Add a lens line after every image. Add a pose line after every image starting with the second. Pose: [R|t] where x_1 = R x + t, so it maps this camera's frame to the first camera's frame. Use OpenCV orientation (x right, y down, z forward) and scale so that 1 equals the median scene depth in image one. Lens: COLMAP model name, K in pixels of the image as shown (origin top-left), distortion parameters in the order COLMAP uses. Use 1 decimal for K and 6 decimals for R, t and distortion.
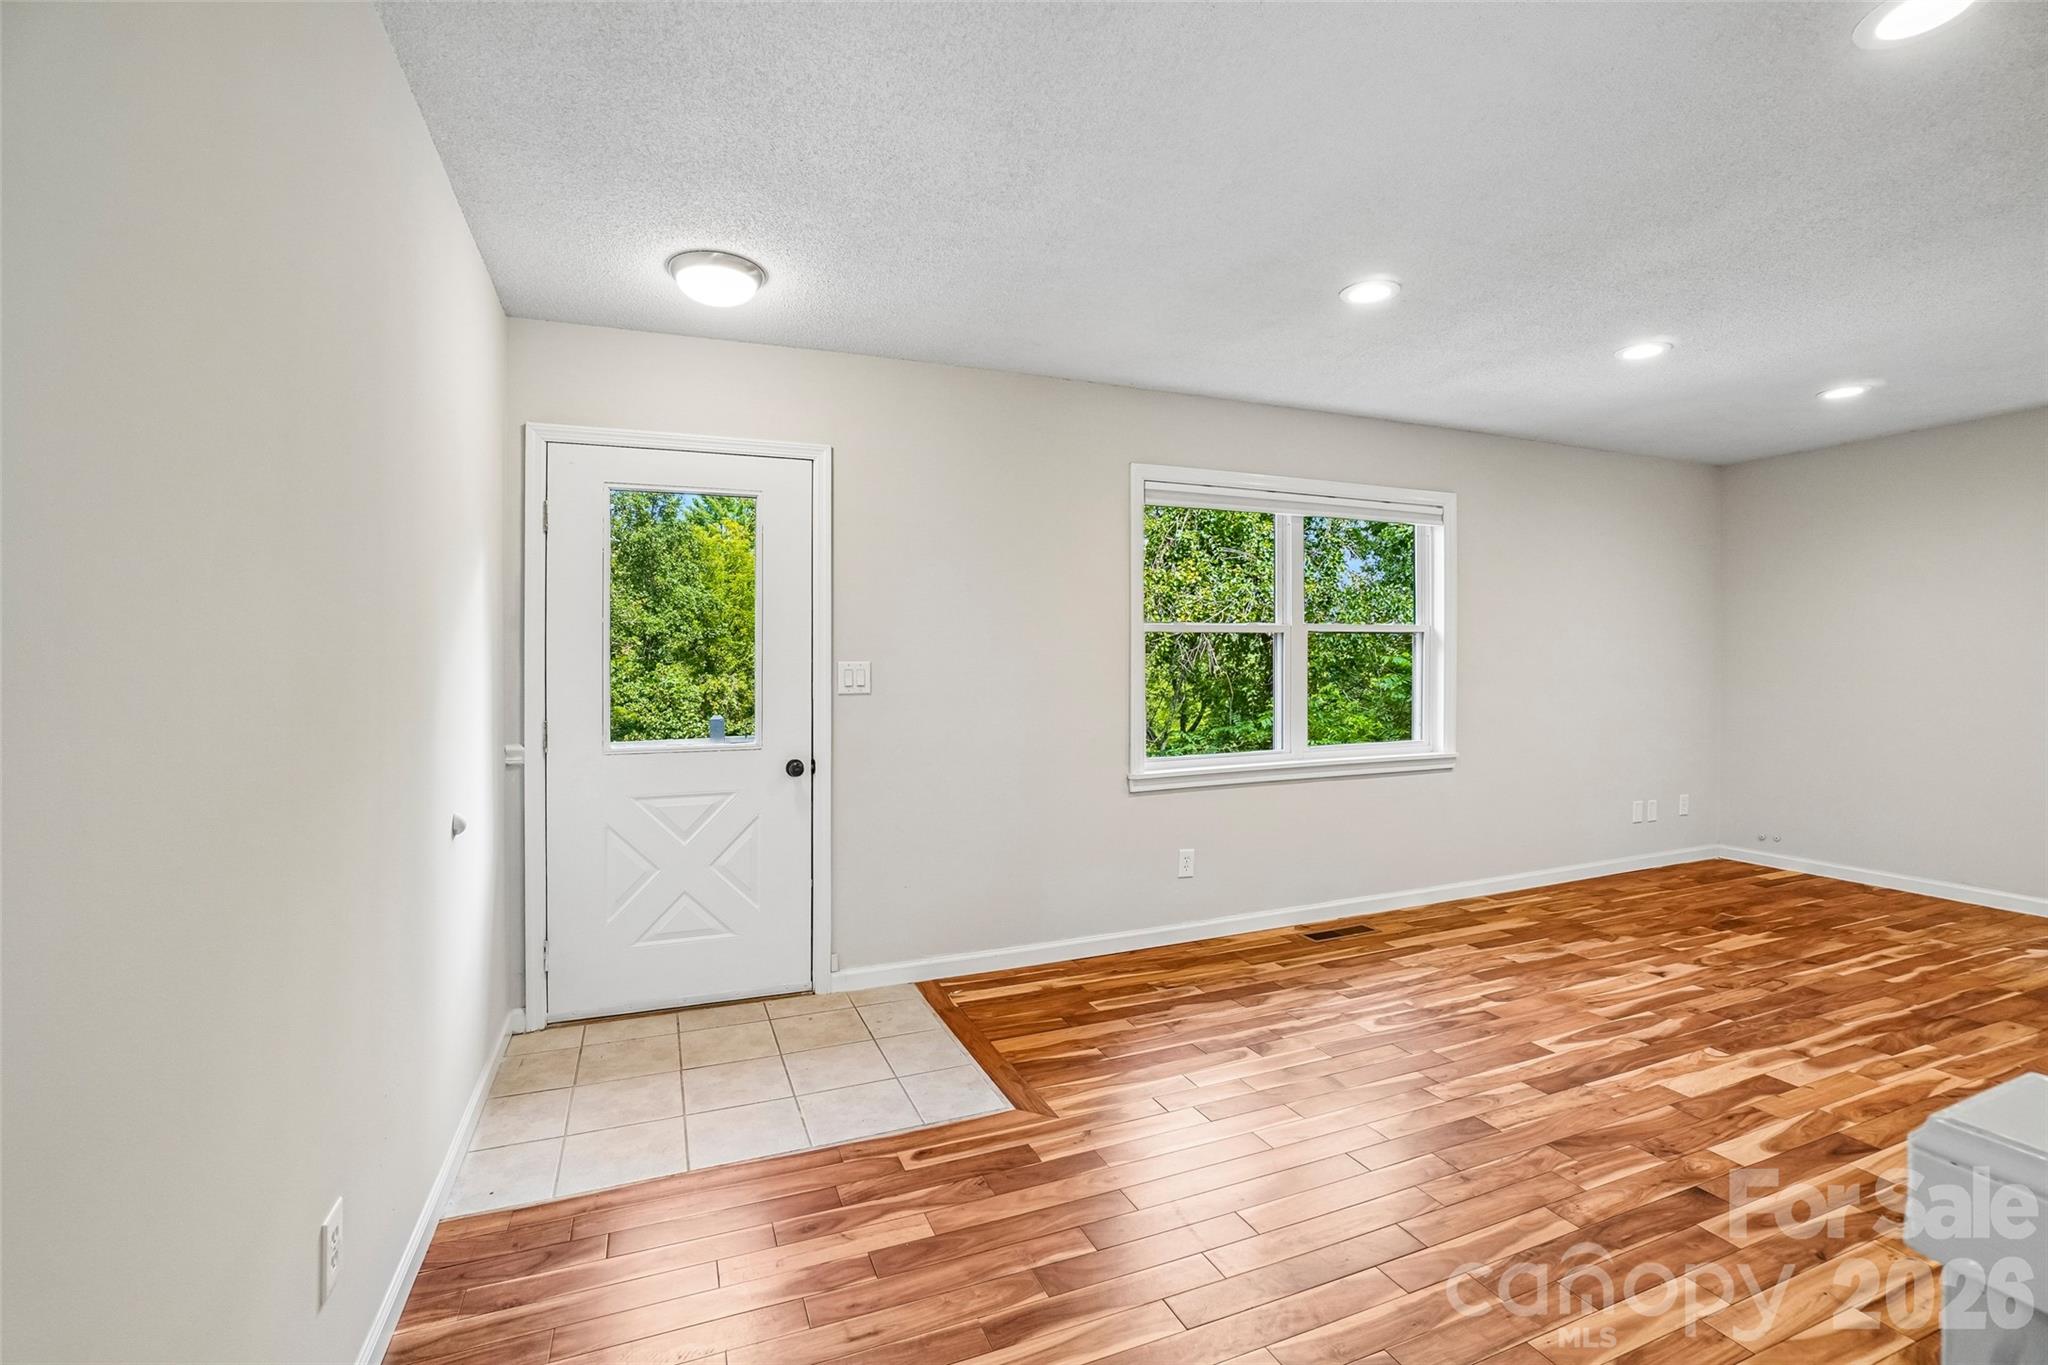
lens RADIAL K [[892.0, 0, 1029.5], [0, 892.0, 673.8], [0, 0, 1]] dist [-0.034555, 0.008447]
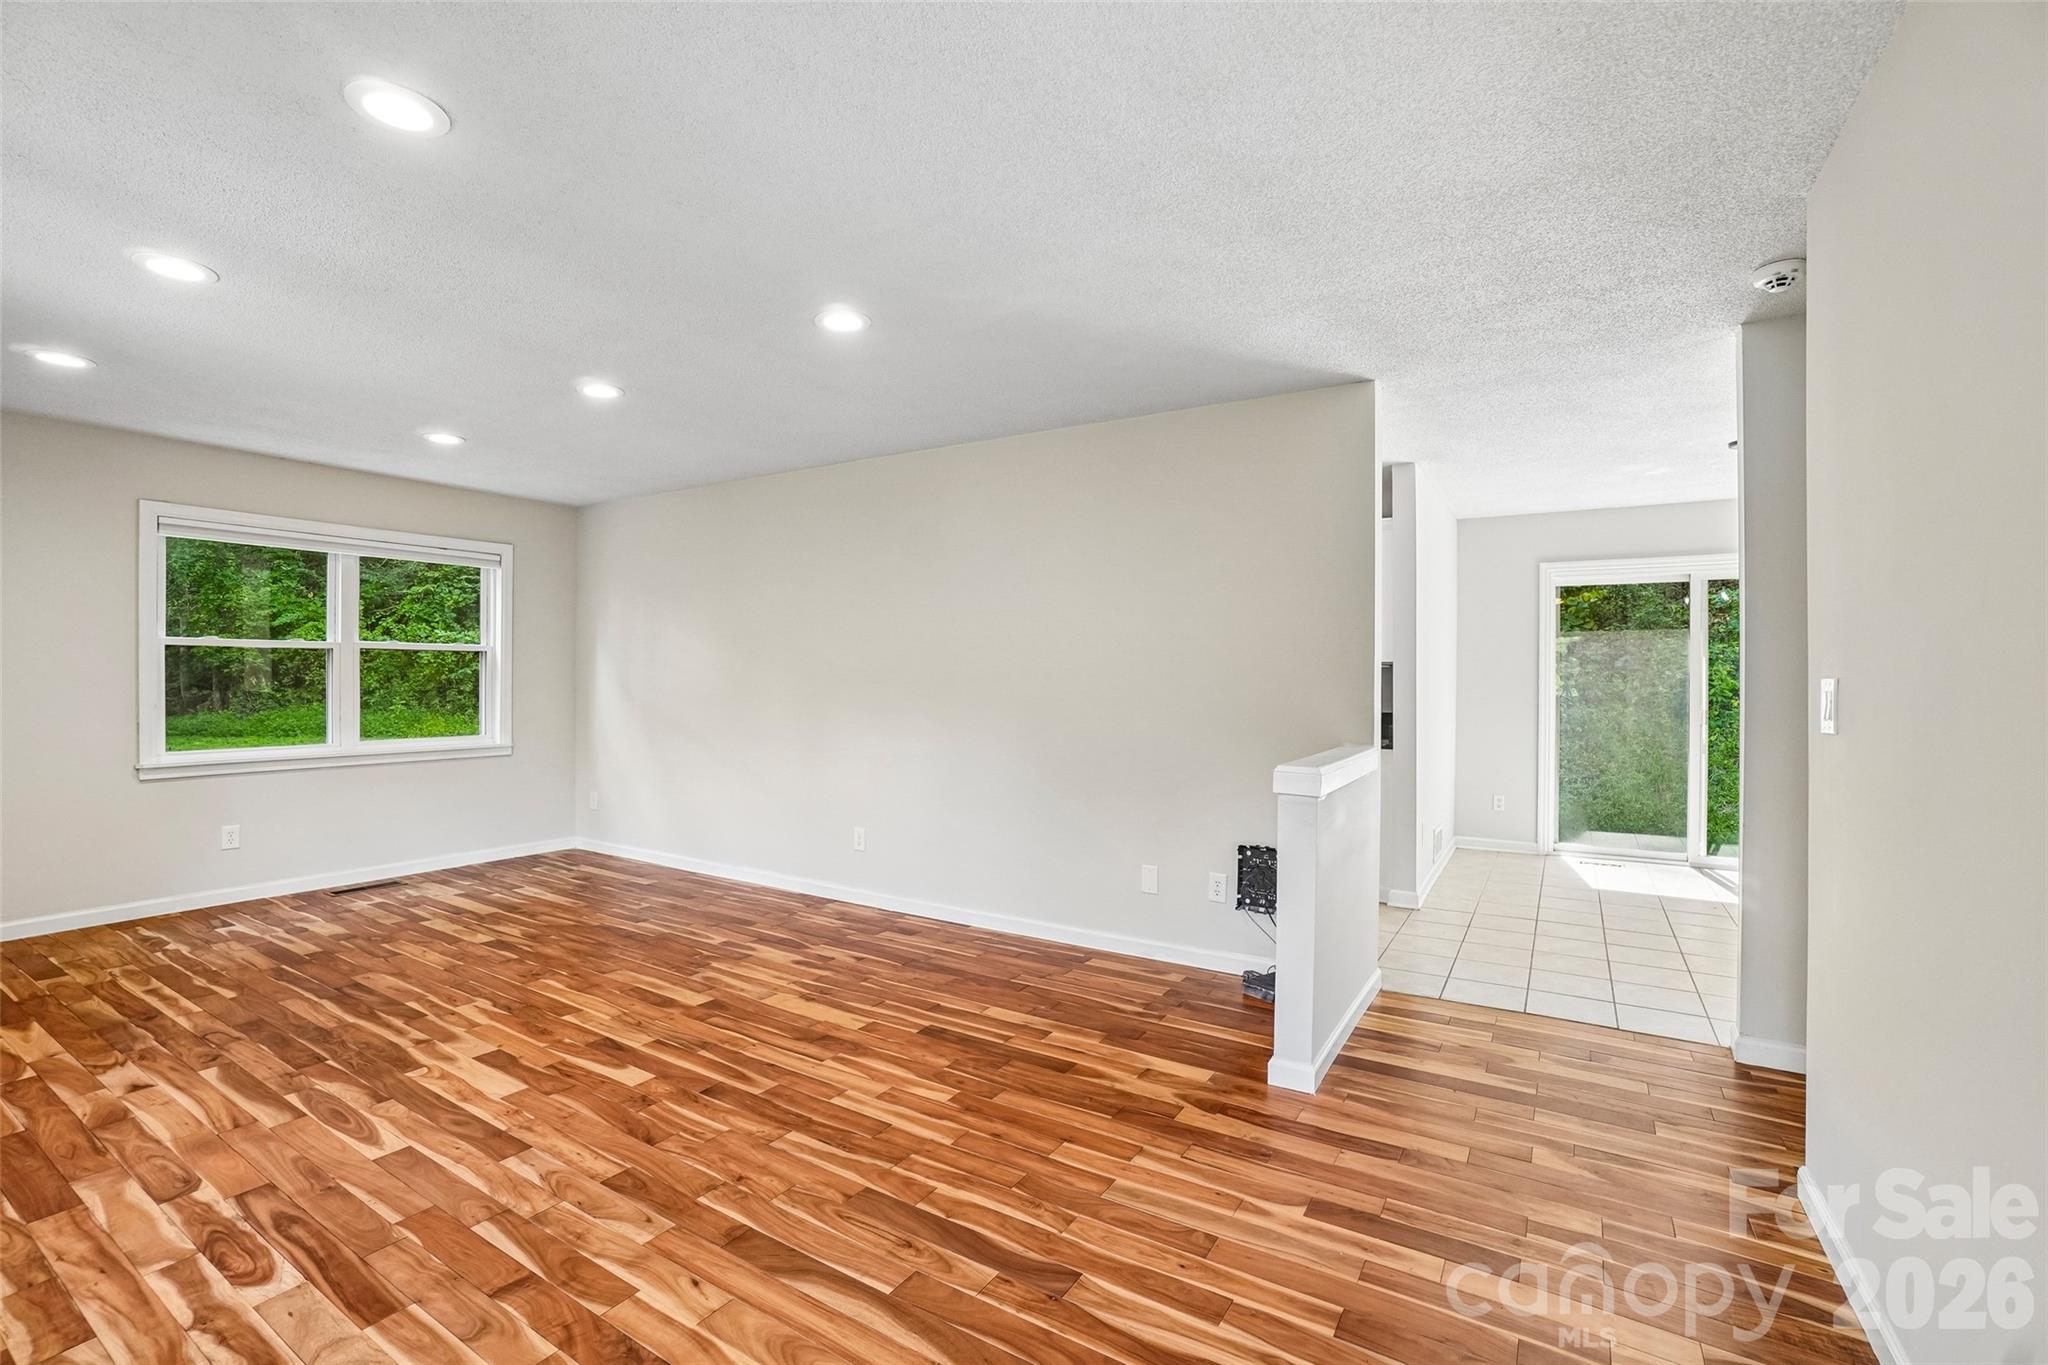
lens RADIAL K [[892.0, 0, 989.5], [0, 892.0, 685.3], [0, 0, 1]] dist [-0.034555, 0.008447]
pose [[-0.567371, -0.001440, 0.823461, -0.331176], [0.002407, 0.999991, 0.003407, -0.006667], [-0.823459, 0.003915, -0.567363, 0.845336]]
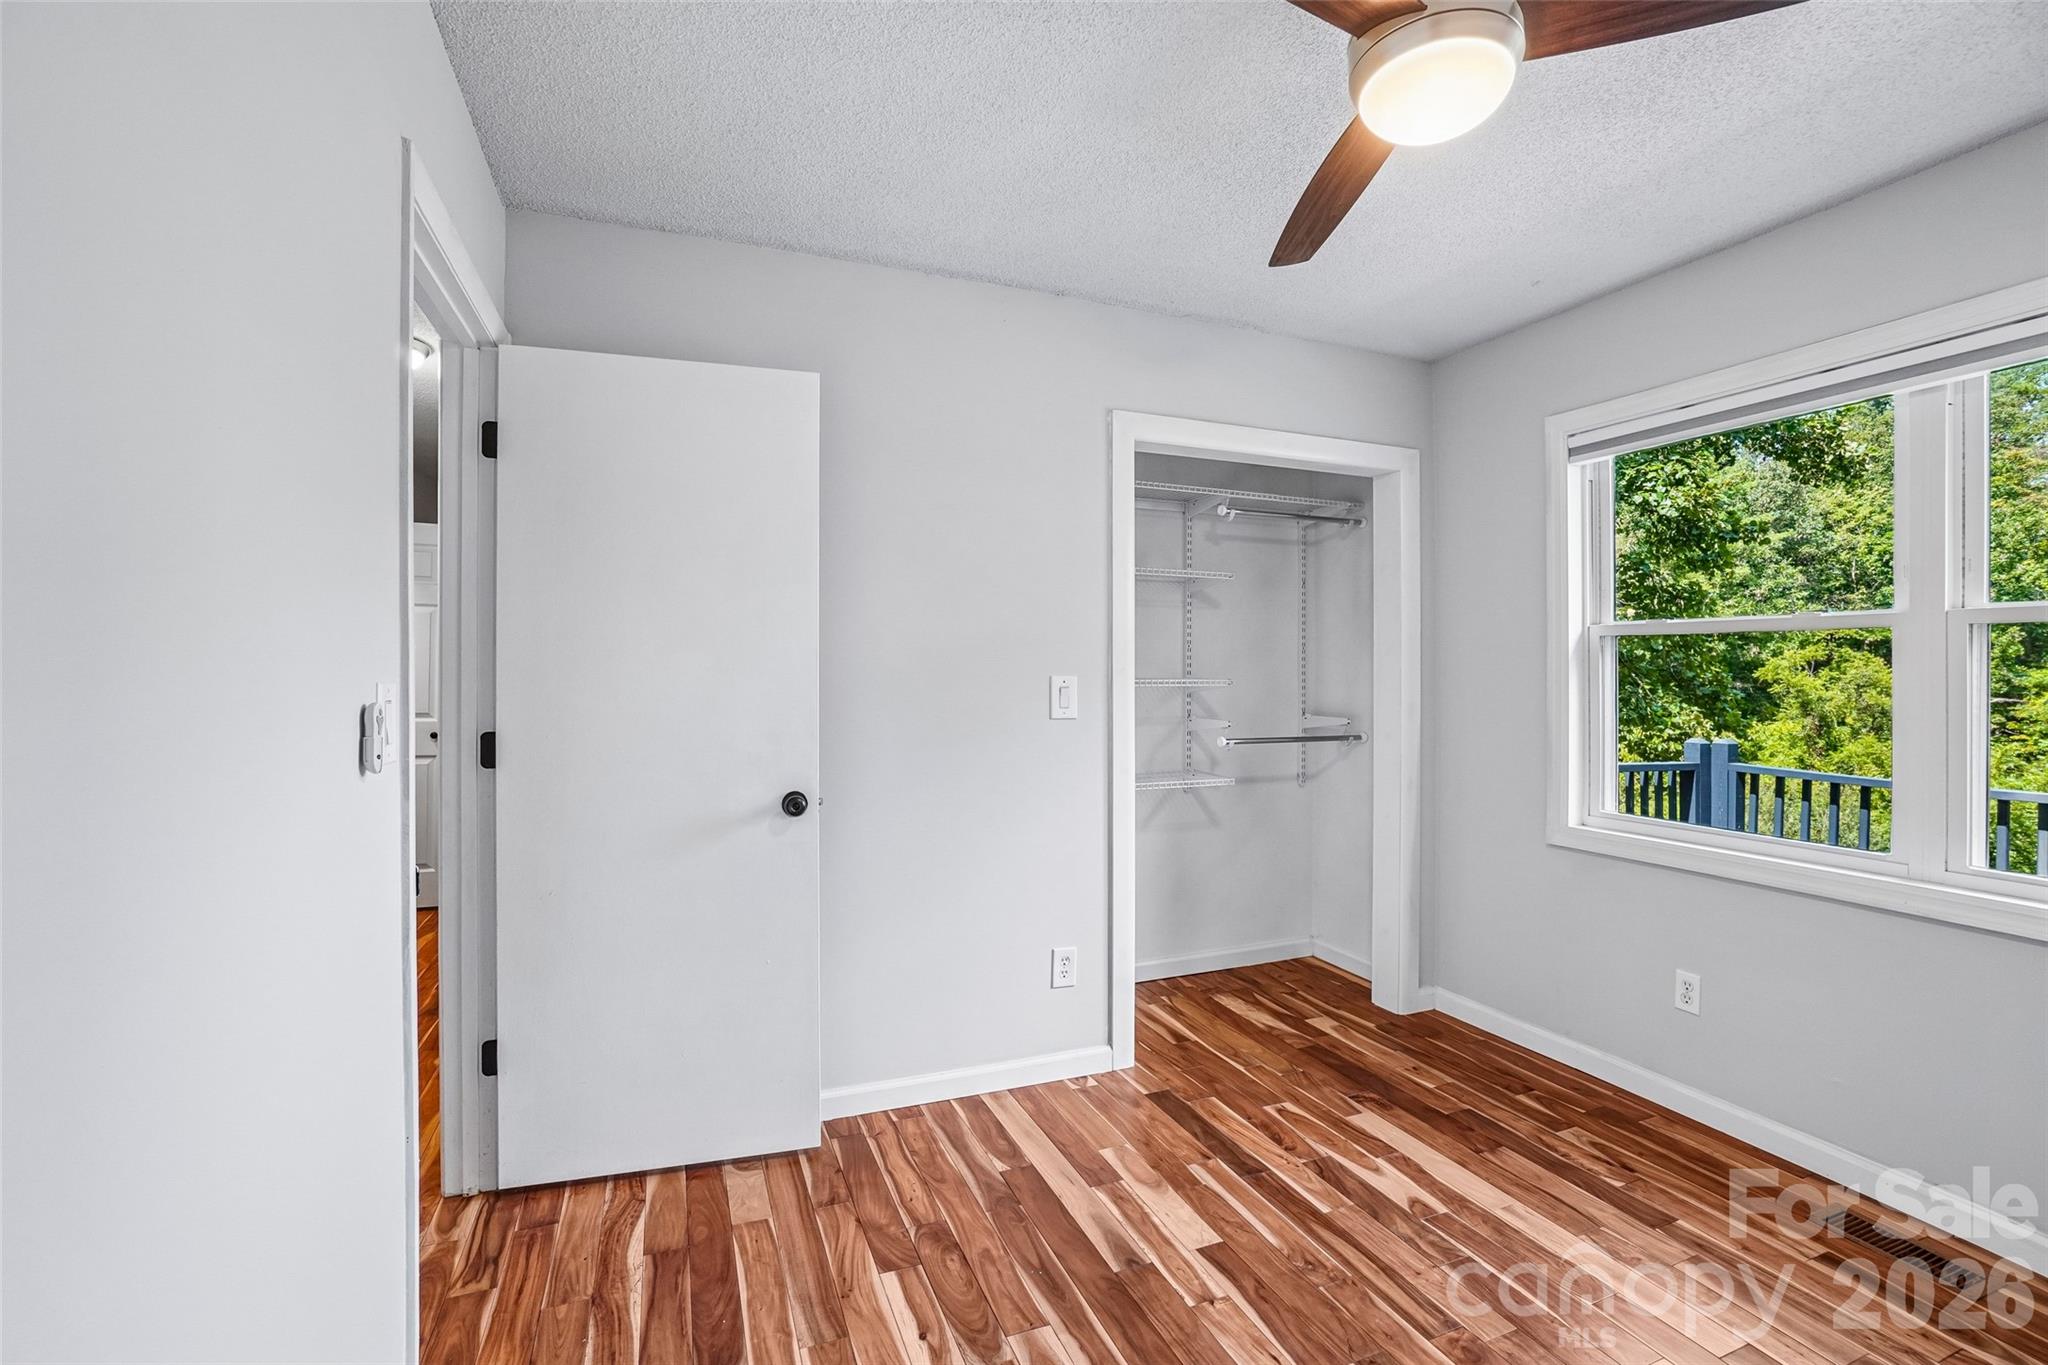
lens RADIAL K [[892.0, 0, 1015.6], [0, 892.0, 678.5], [0, 0, 1]] dist [-0.034555, 0.008447]
pose [[-0.065267, 0.015285, -0.997751, 1.044835], [-0.007013, 0.999851, 0.015776, -0.025729], [0.997843, 0.008027, -0.065150, 0.681373]]
